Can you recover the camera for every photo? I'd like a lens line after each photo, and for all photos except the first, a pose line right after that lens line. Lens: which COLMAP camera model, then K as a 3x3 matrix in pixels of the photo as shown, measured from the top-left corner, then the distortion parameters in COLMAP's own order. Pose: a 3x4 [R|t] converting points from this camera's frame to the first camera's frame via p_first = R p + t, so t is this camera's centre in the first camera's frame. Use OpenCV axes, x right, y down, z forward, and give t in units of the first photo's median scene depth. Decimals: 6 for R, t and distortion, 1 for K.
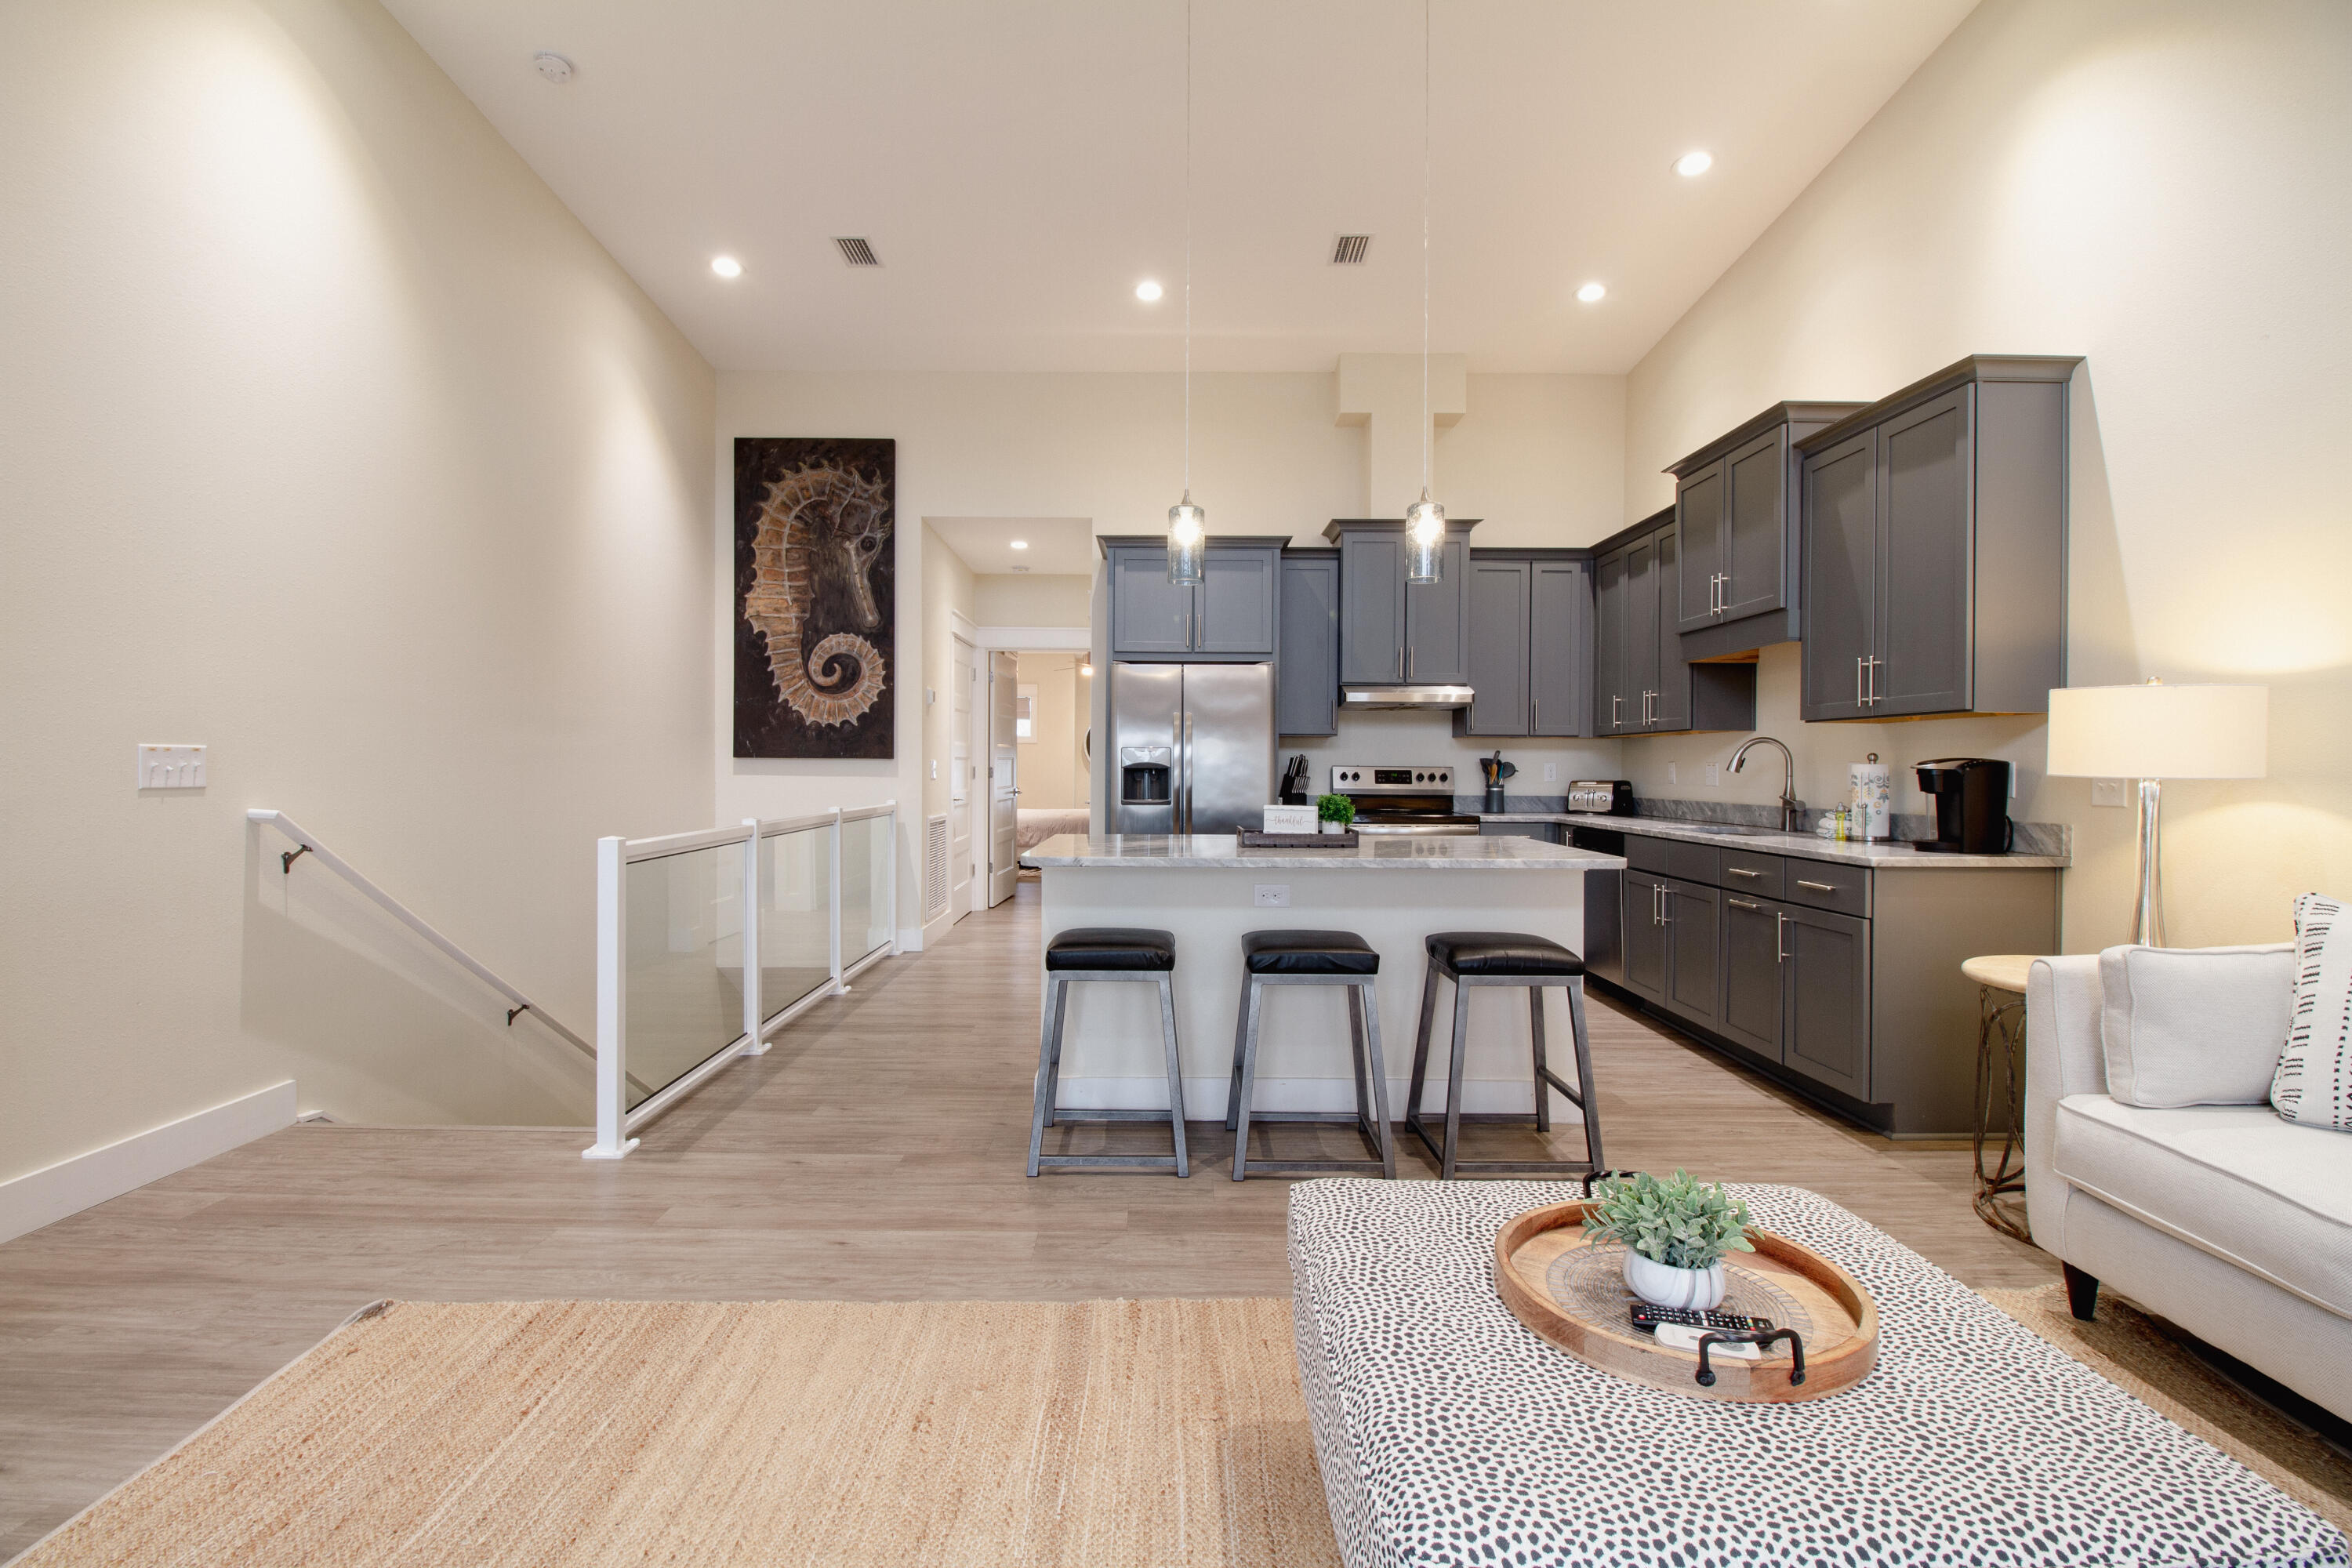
lens RADIAL K [[1084.4, 0, 1159.7], [0, 1084.4, 772.9], [0, 0, 1]] dist [-0.001123, -0.013199]
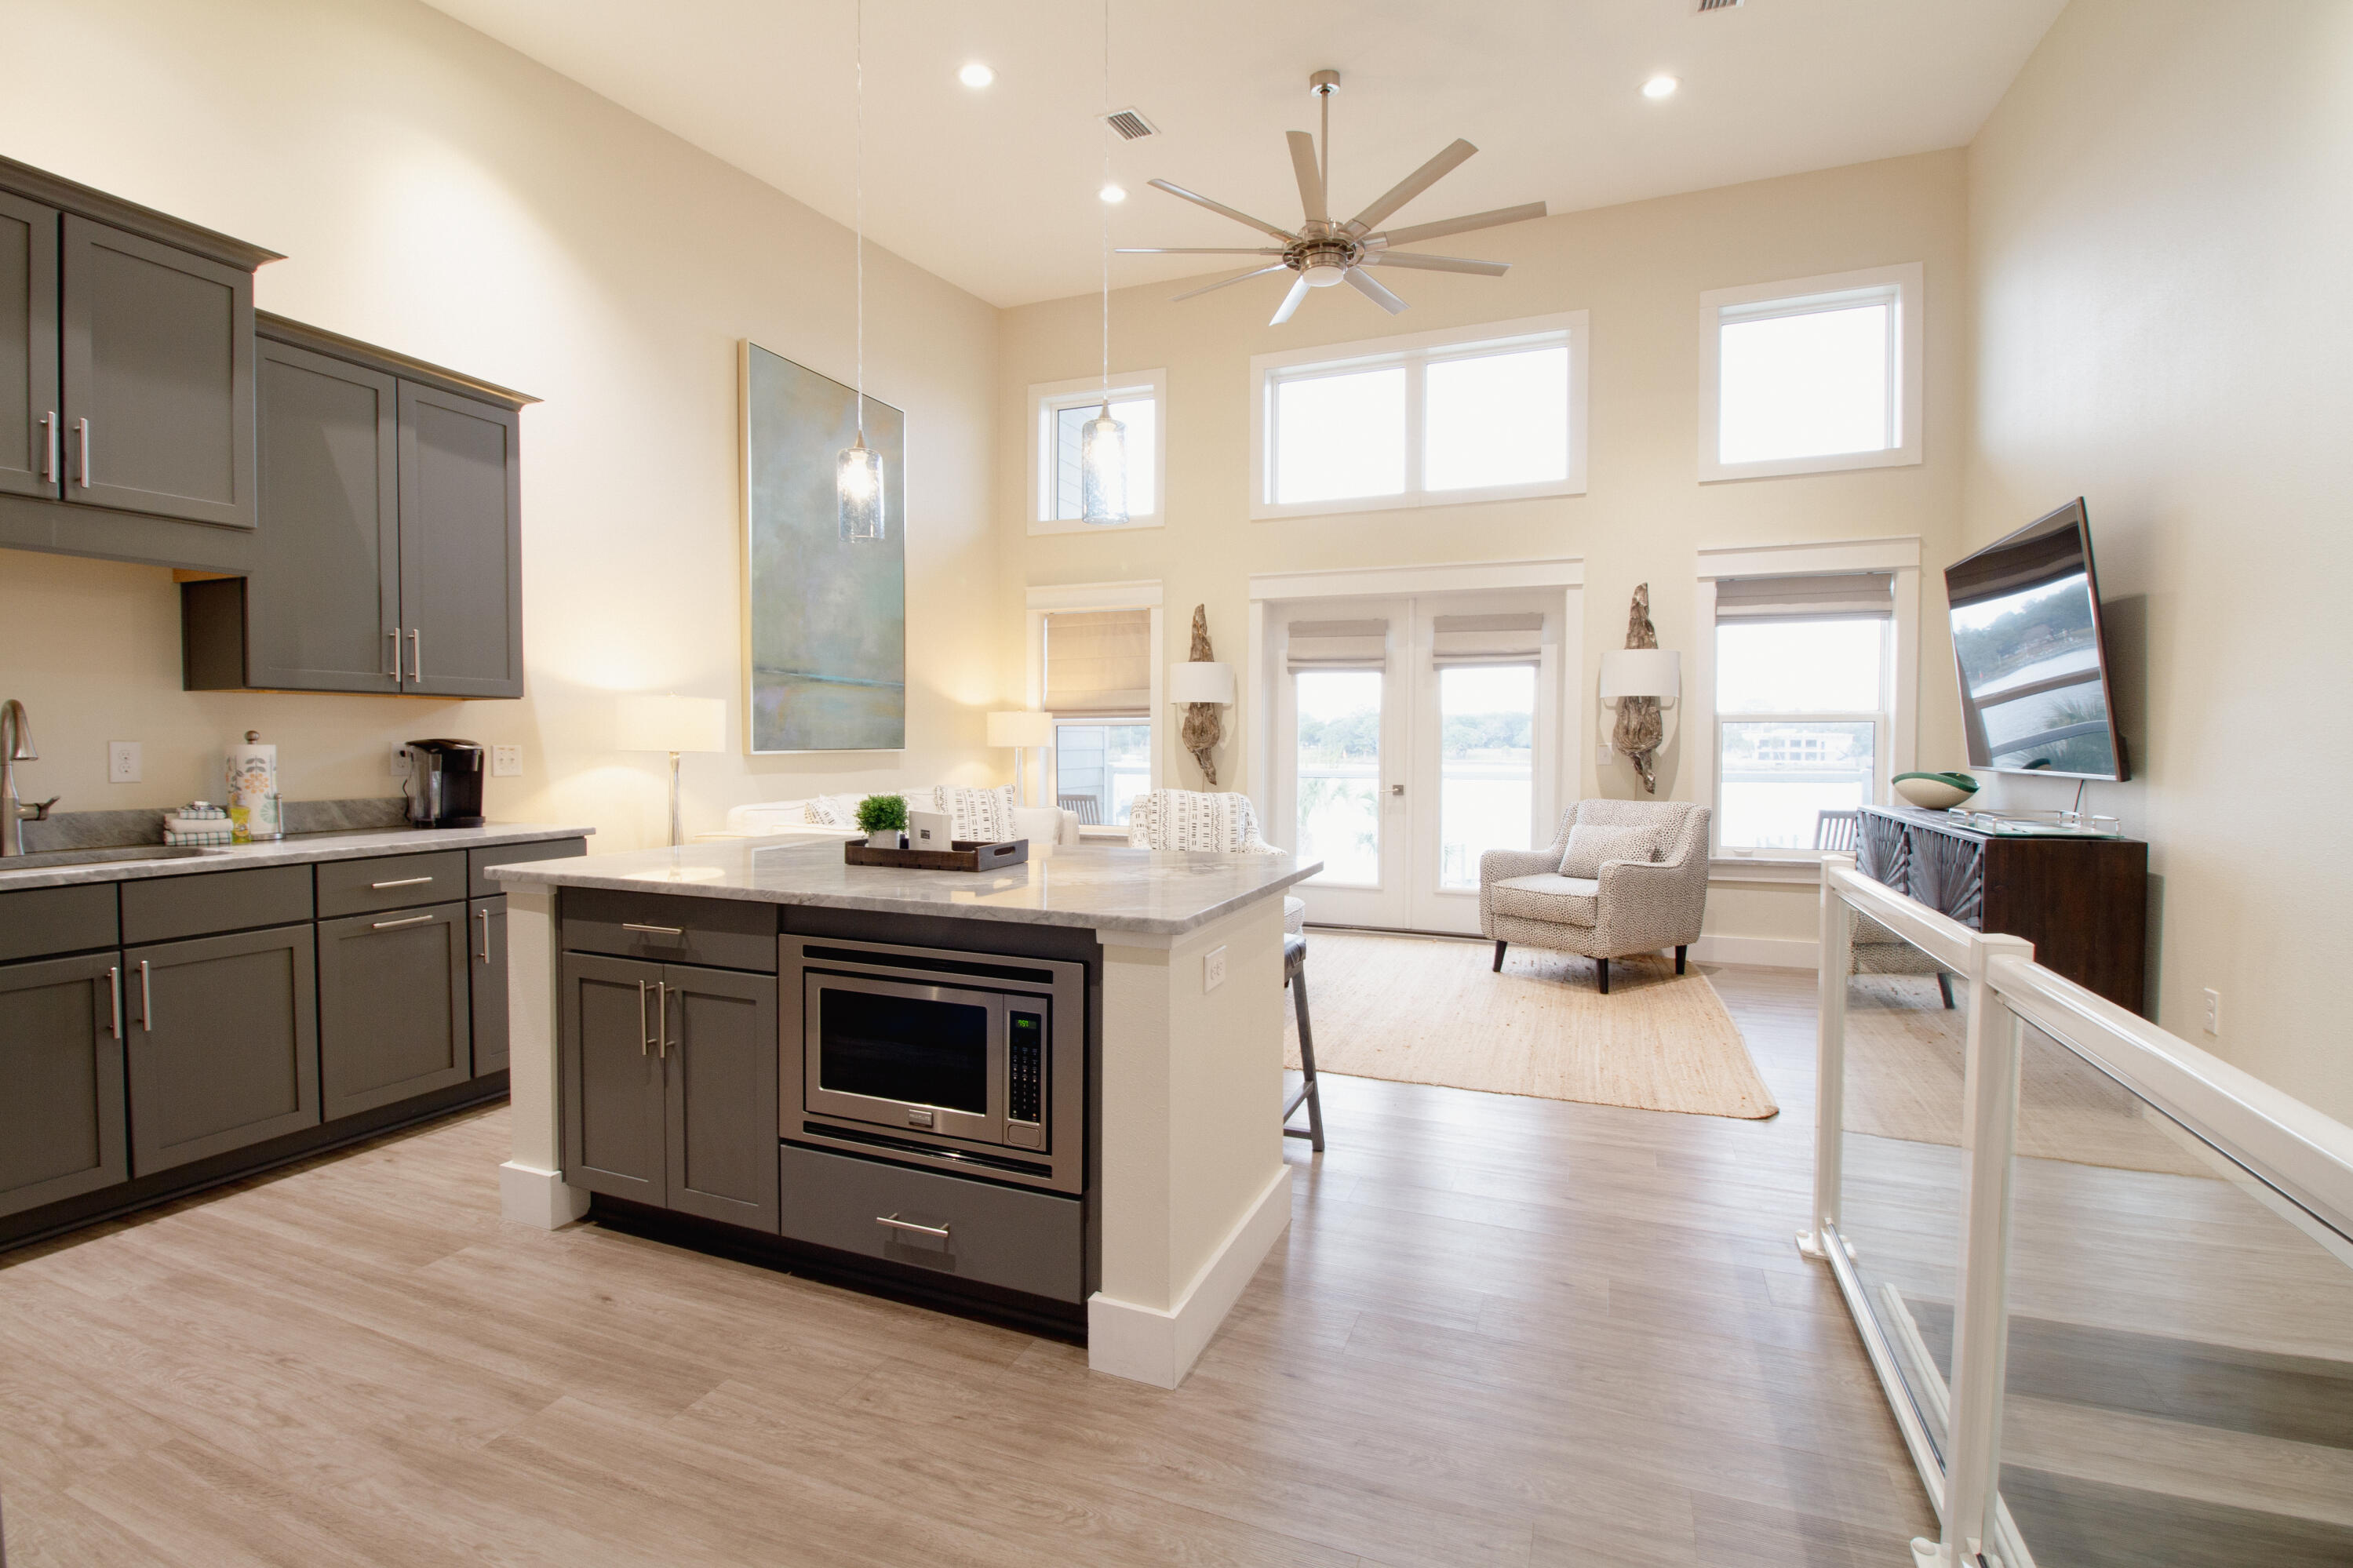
lens RADIAL K [[1084.8, 0, 1160.2], [0, 1084.8, 772.9], [0, 0, 1]] dist [-0.001123, -0.013199]
pose [[-0.923648, -0.020335, 0.382701, -0.186473], [-0.005959, 0.999233, 0.038714, -0.014926], [-0.383195, 0.033477, -0.923061, 1.014986]]
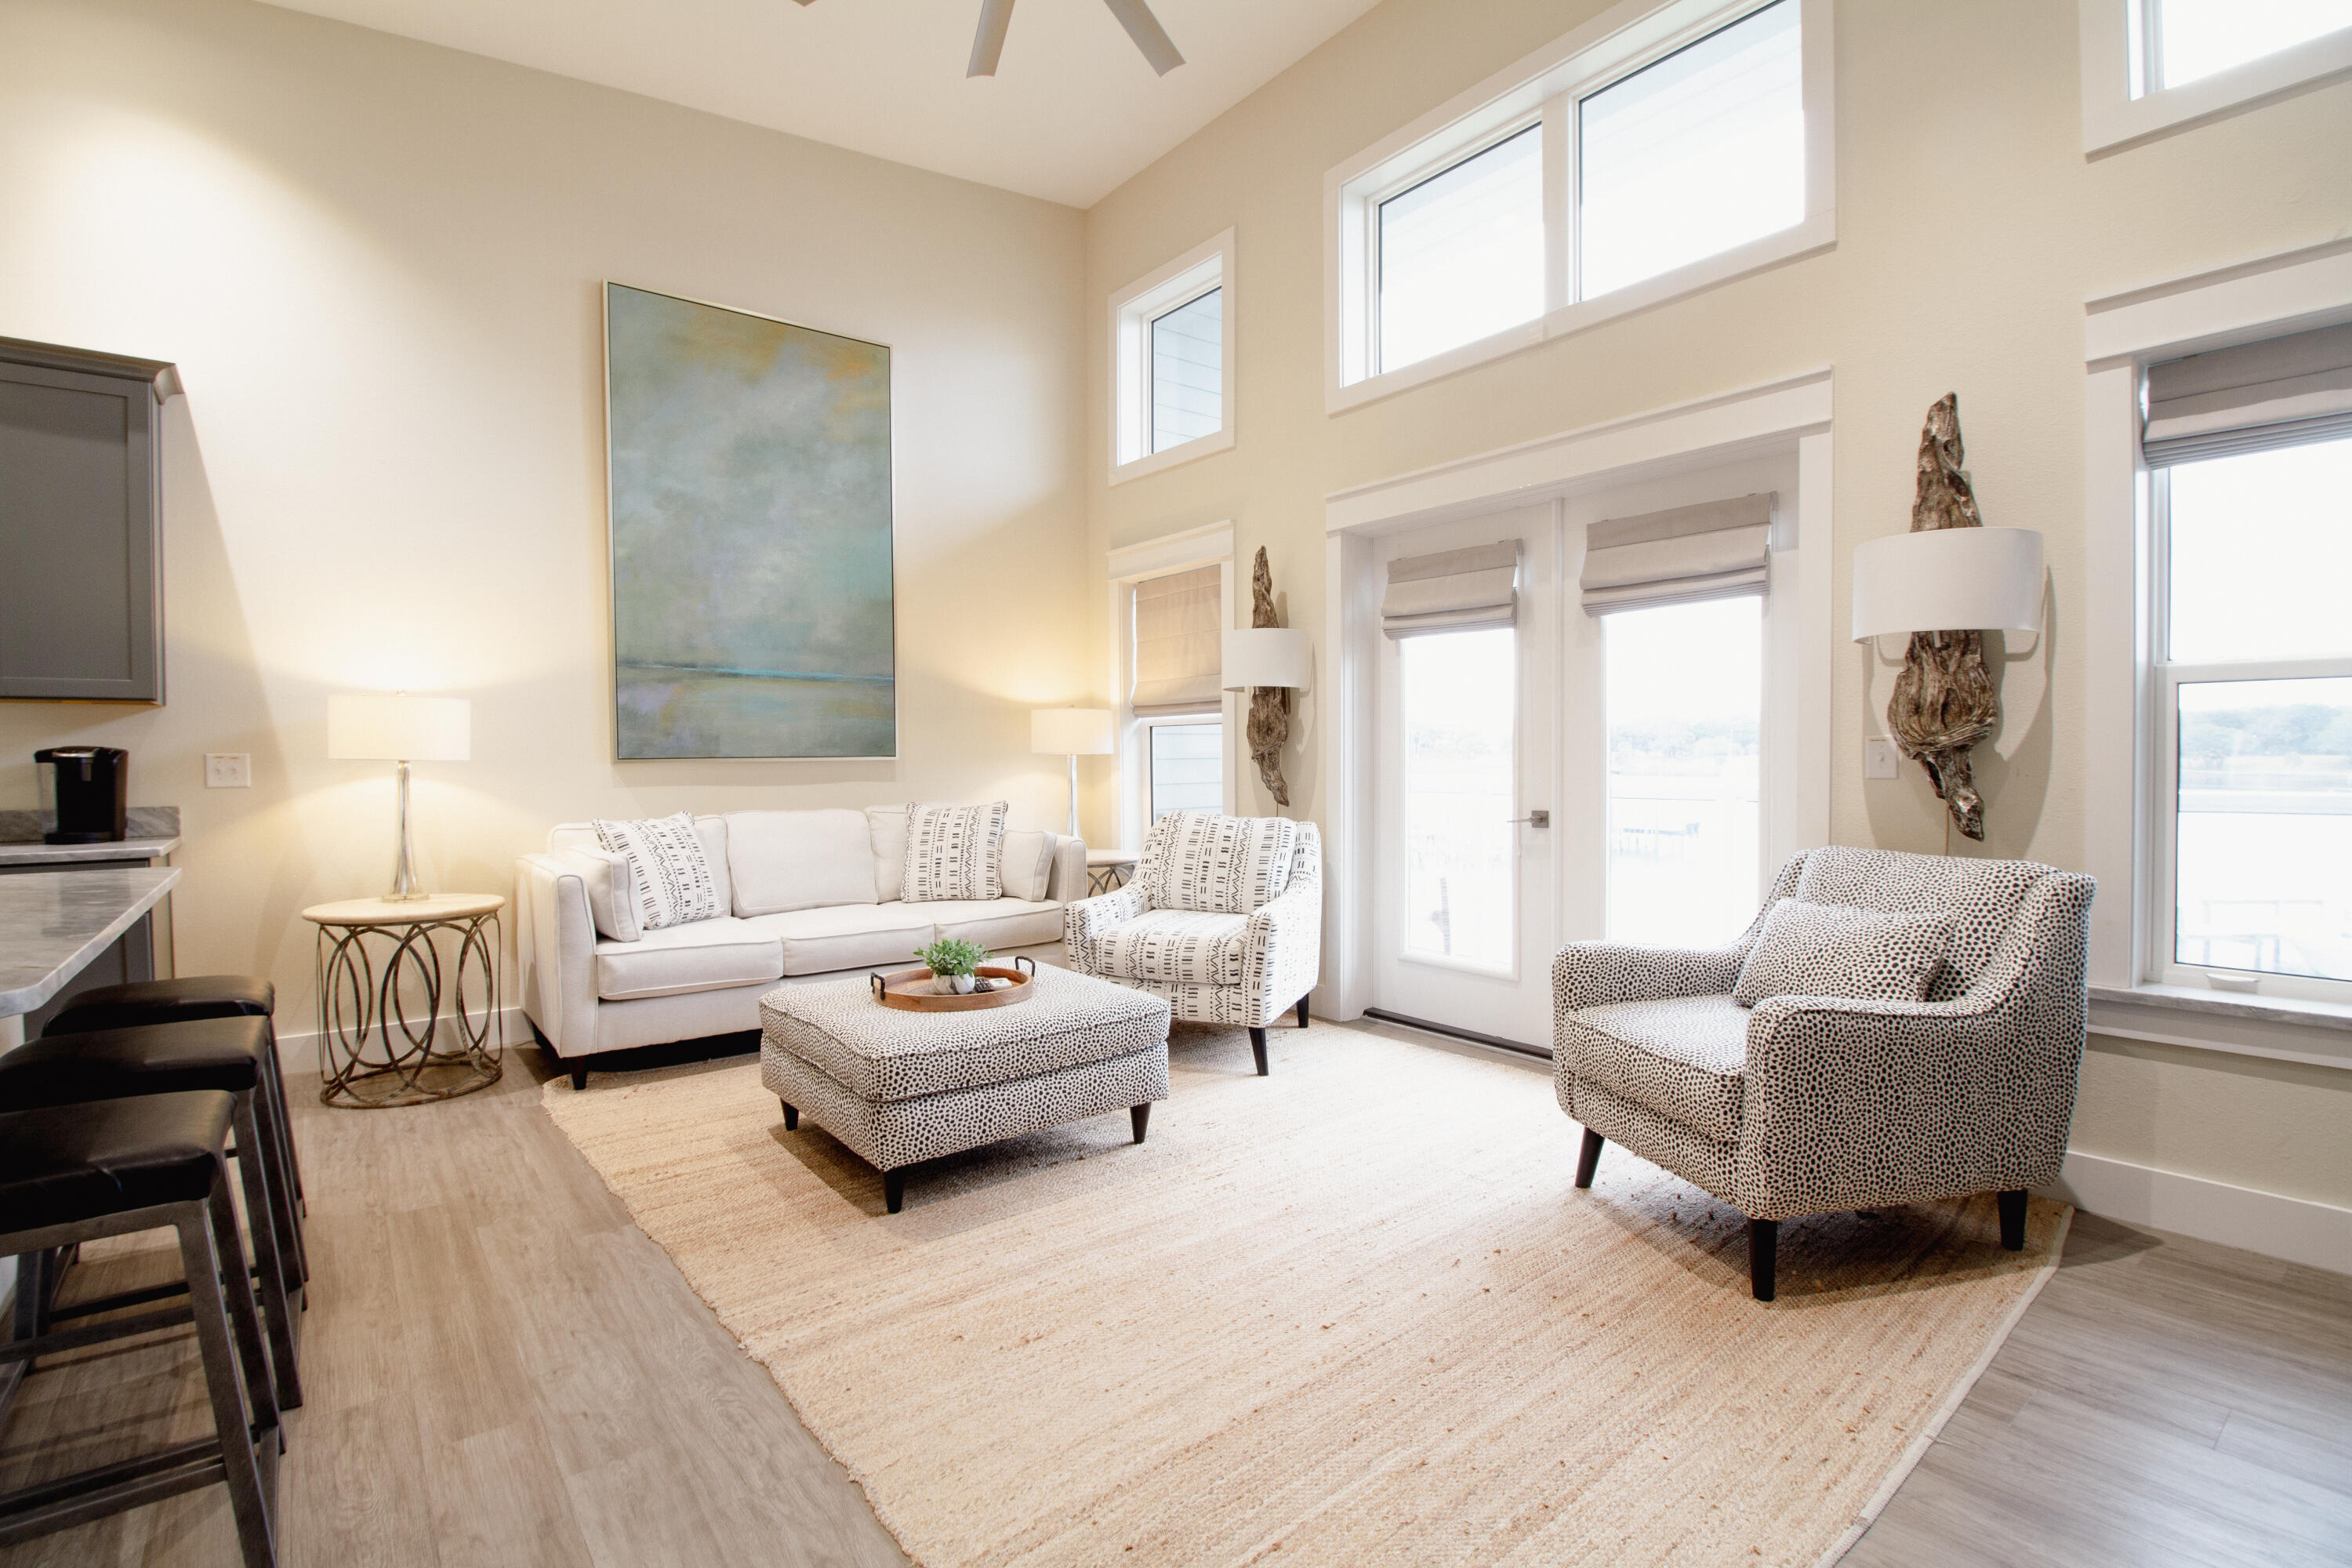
lens RADIAL K [[1083.1, 0, 1162.8], [0, 1083.1, 774.6], [0, 0, 1]] dist [0.006034, -0.016524]
pose [[-0.619244, -0.017555, 0.785002, -0.368577], [0.008619, 0.999538, 0.029152, -0.004827], [-0.785151, 0.024818, -0.618807, 0.492340]]
